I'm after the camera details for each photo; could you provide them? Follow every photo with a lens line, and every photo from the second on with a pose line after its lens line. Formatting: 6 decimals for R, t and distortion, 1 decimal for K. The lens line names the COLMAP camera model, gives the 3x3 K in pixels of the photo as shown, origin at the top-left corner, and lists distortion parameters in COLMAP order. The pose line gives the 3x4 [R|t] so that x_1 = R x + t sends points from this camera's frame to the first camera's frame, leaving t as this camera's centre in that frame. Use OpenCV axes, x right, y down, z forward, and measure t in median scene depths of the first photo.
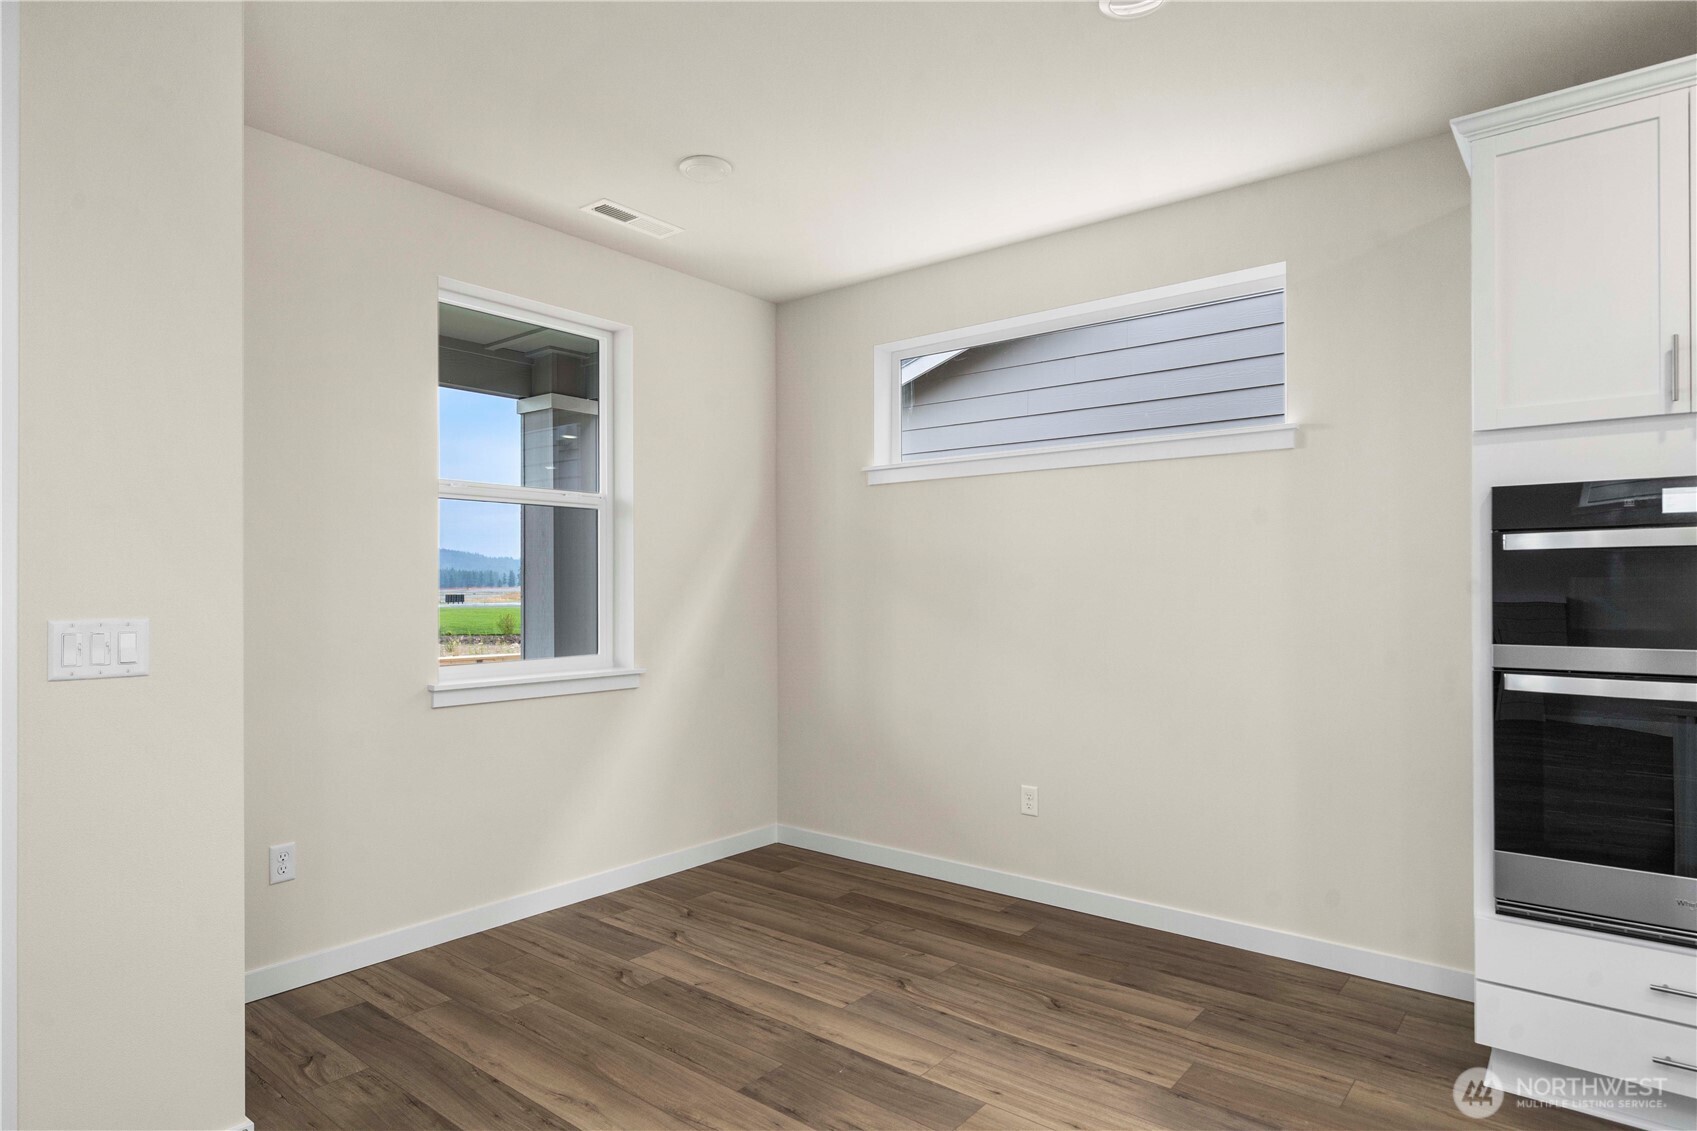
lens RADIAL K [[964.1, 0, 845.2], [0, 964.1, 579.7], [0, 0, 1]] dist [0.006629, -0.000078]
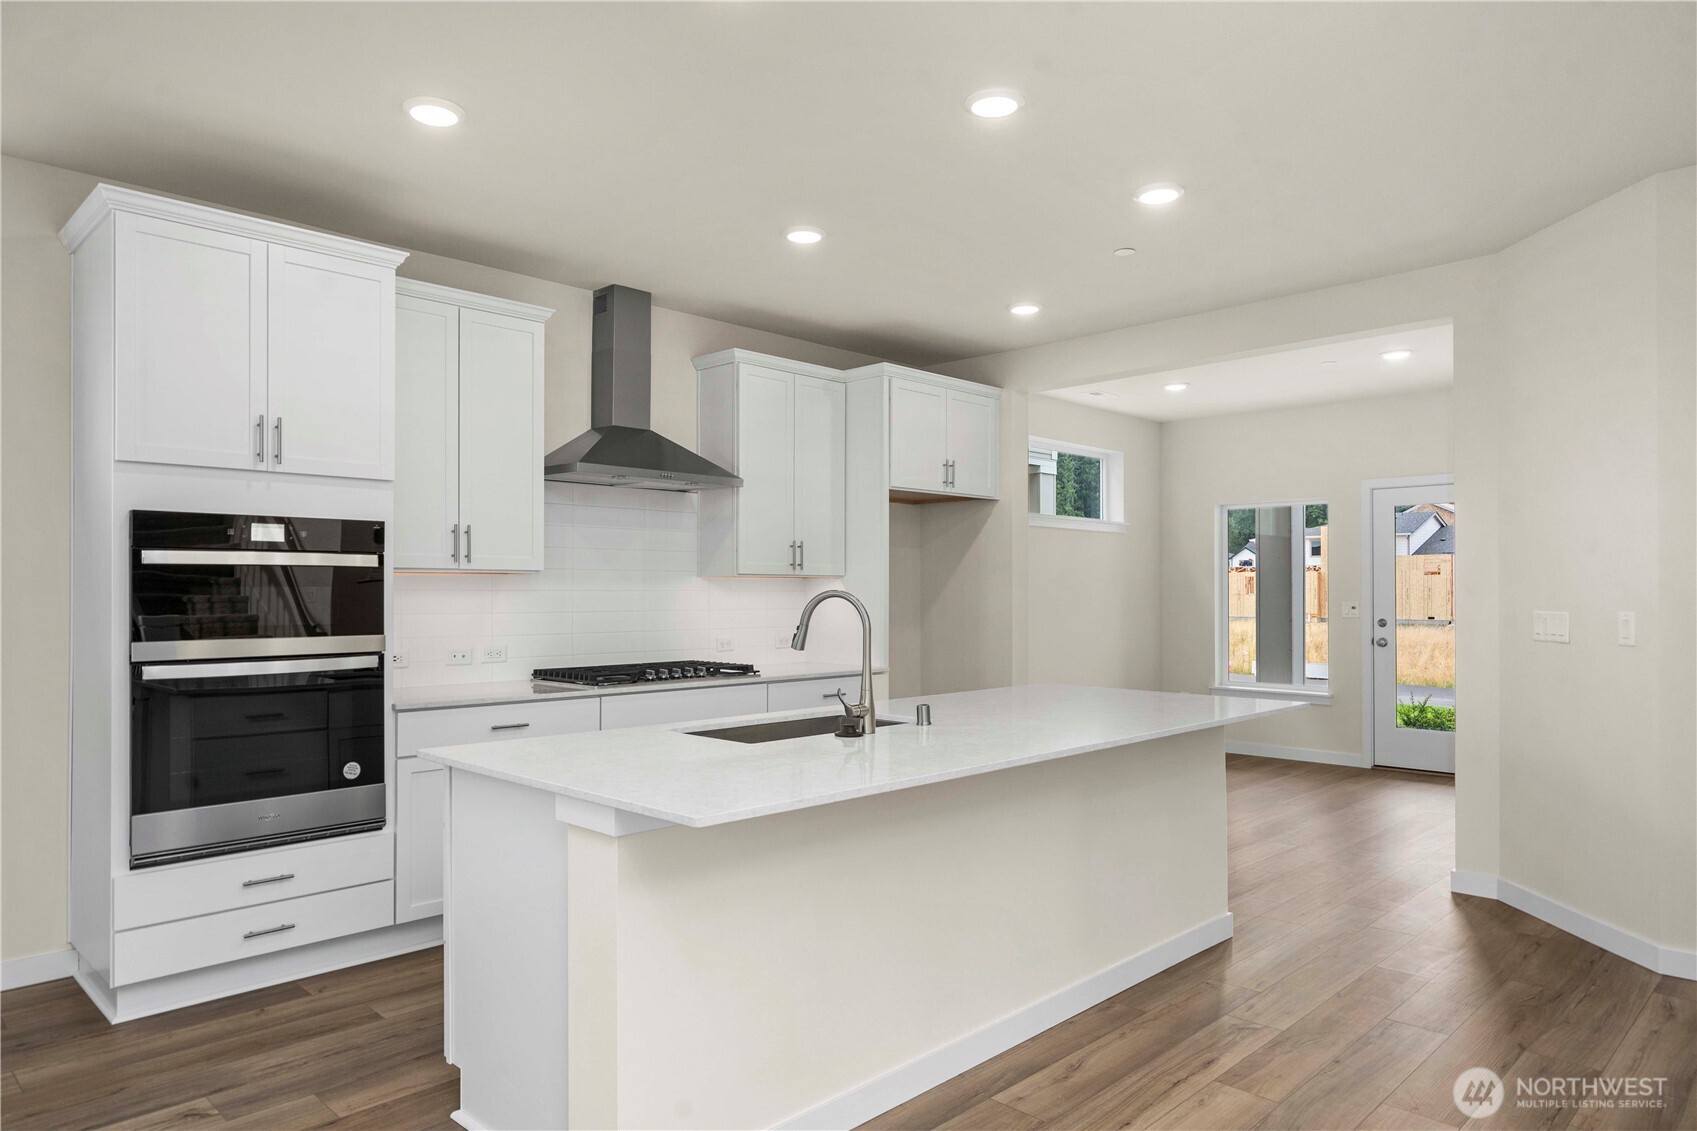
lens RADIAL K [[1066.3, 0, 847.9], [0, 1066.3, 574.2], [0, 0, 1]] dist [-0.007948, 0.000358]
pose [[0.087410, 0.020786, 0.995956, -0.403169], [-0.004643, 0.999780, -0.020458, 0.004143], [-0.996162, -0.002836, 0.087487, 0.009887]]
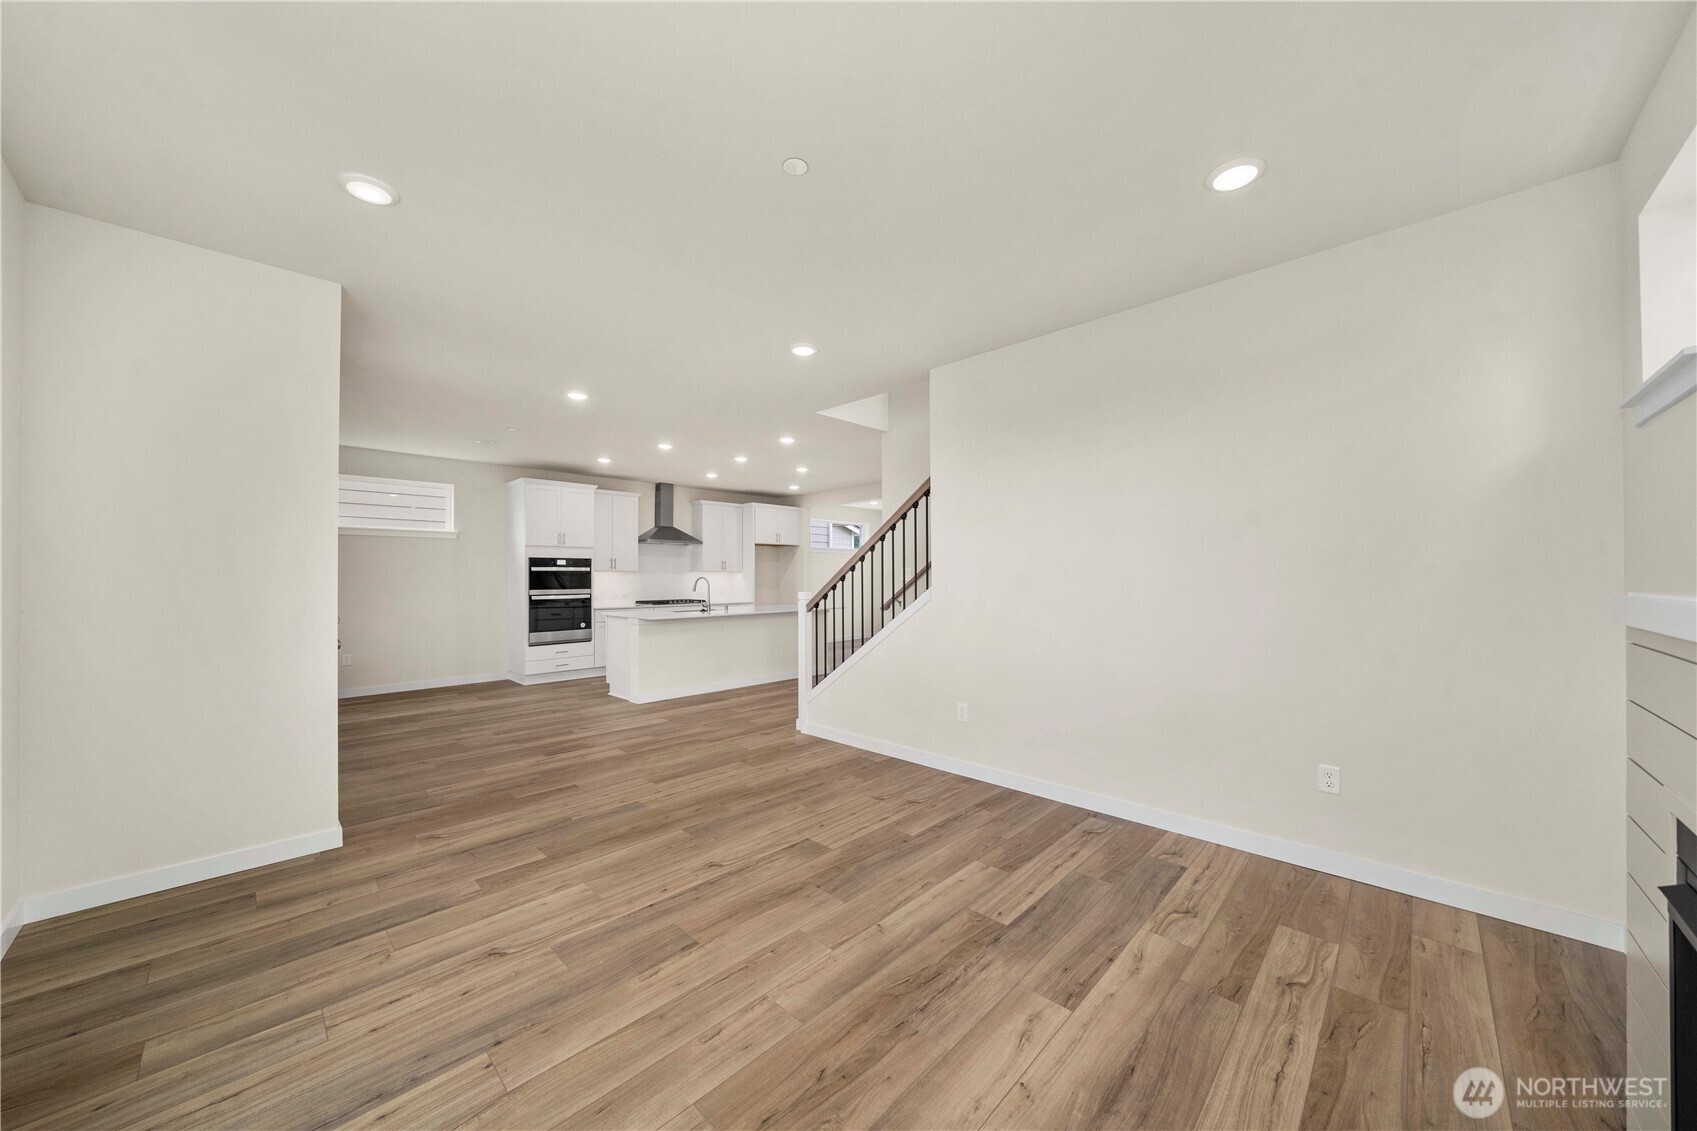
lens RADIAL K [[606.2, 0, 850.6], [0, 606.2, 570.5], [0, 0, 1]] dist [-0.007425, -0.000027]
pose [[0.085003, 0.012784, 0.996299, -1.586565], [-0.005452, 0.999909, -0.012365, -0.001741], [-0.996366, -0.004381, 0.085065, -0.609019]]
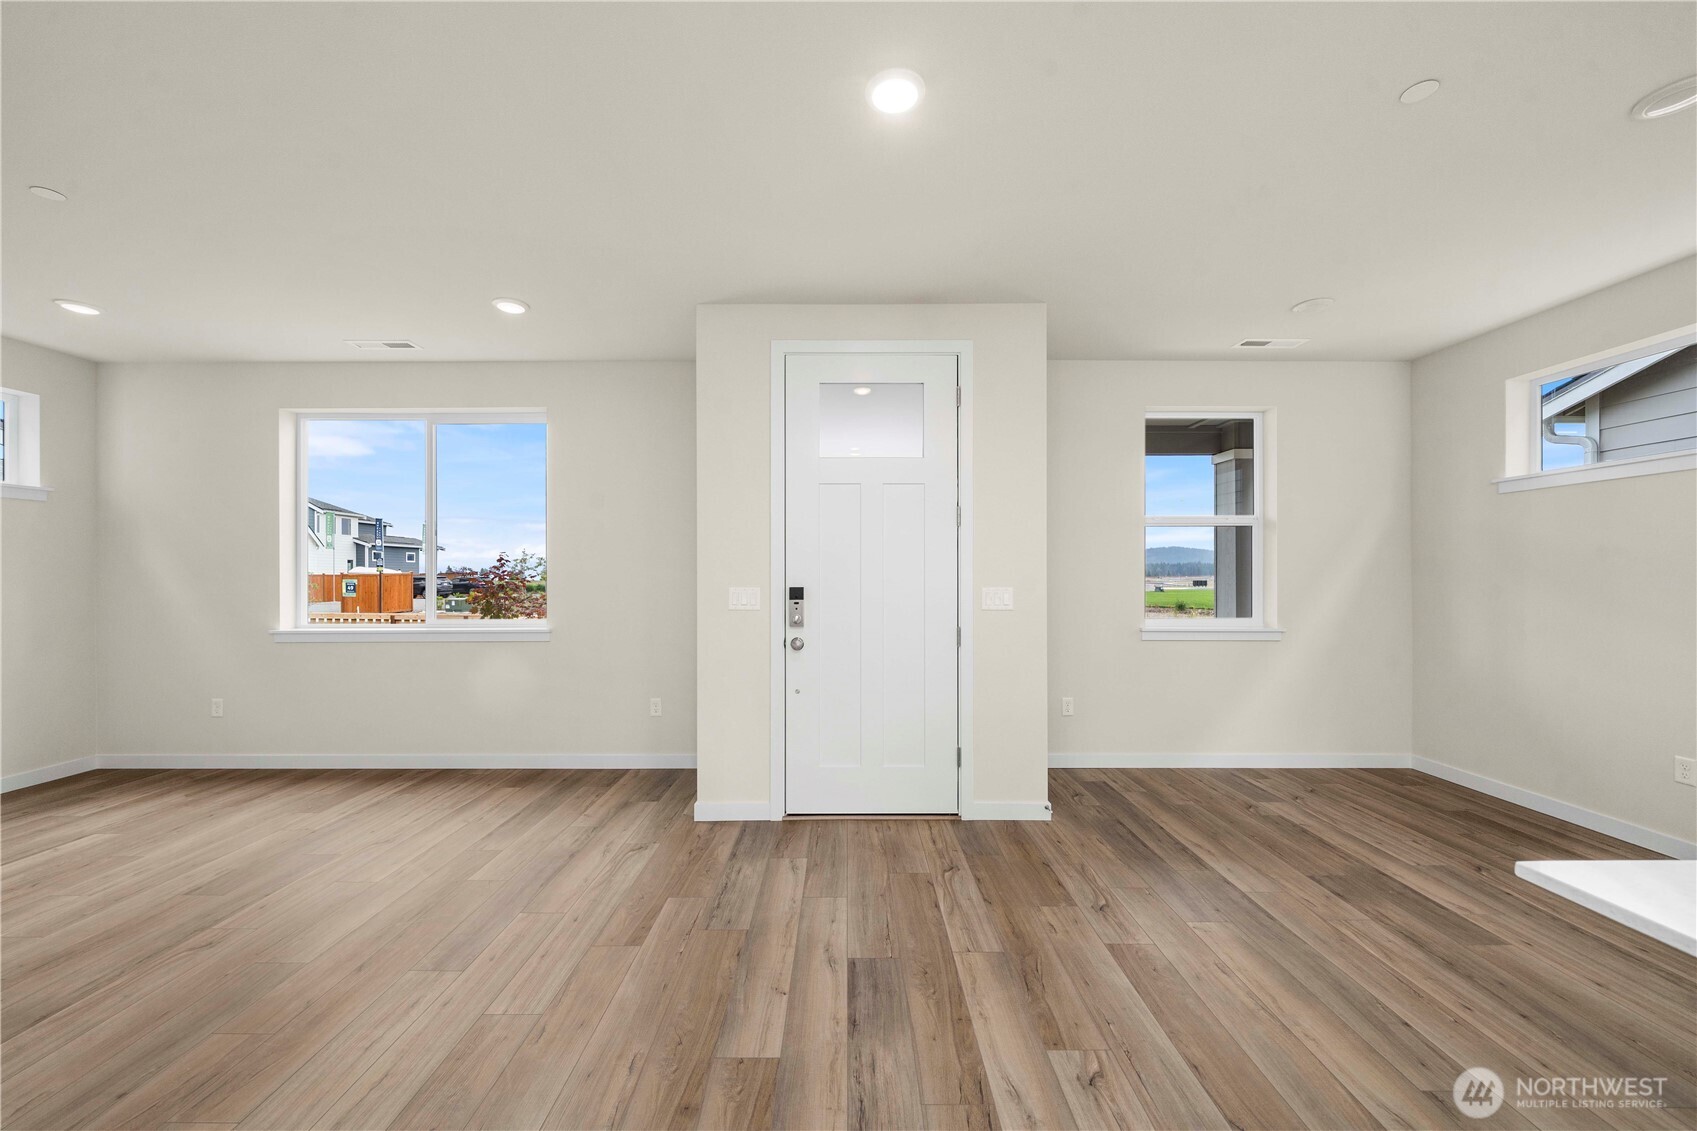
lens RADIAL K [[637.6, 0, 842.7], [0, 637.6, 577.0], [0, 0, 1]] dist [-0.003453, -0.001286]
pose [[0.628439, 0.003490, -0.777851, 0.184526], [0.004898, 0.999952, 0.008444, -0.002613], [0.777844, -0.009117, 0.628392, -0.243889]]
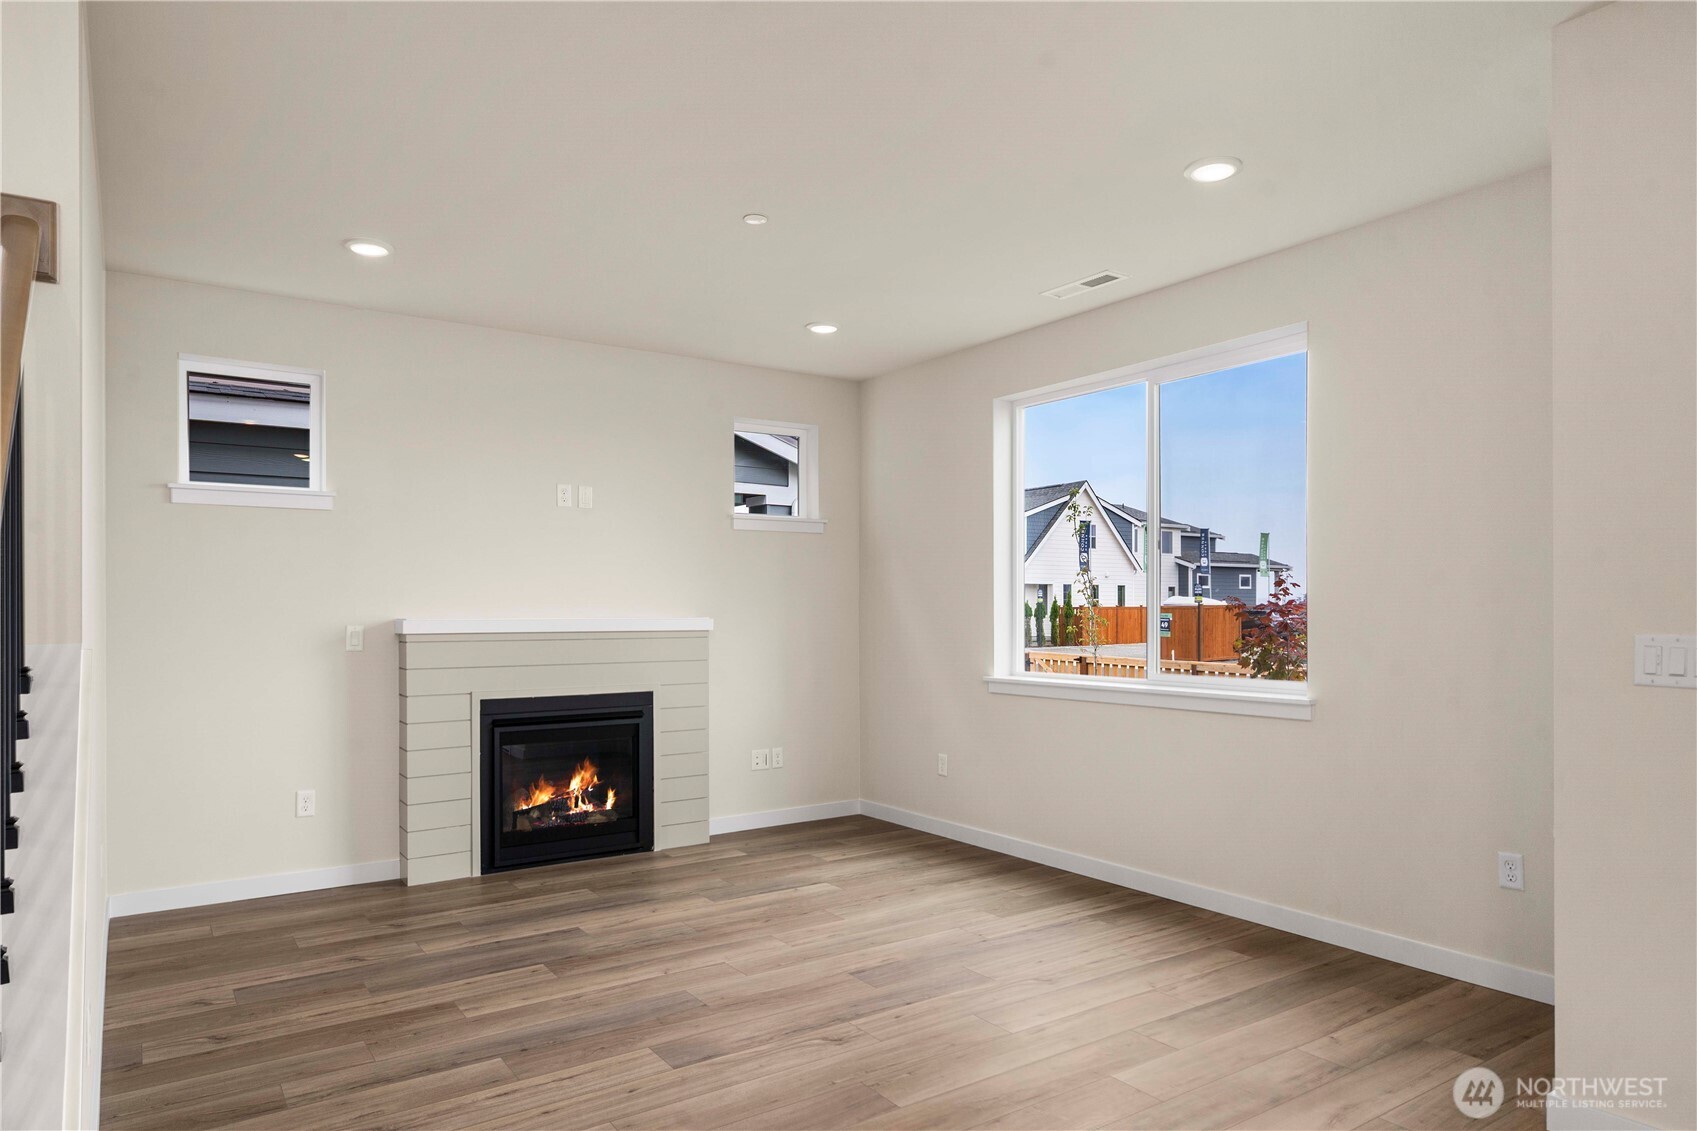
lens RADIAL K [[1039.2, 0, 847.4], [0, 1039.2, 608.3], [0, 0, 1]] dist [0.000399, 0.002175]
pose [[-0.282628, 0.001737, -0.959228, 0.141232], [0.010104, 0.999948, -0.001166, -0.000500], [0.959176, -0.010022, -0.282631, -0.069137]]
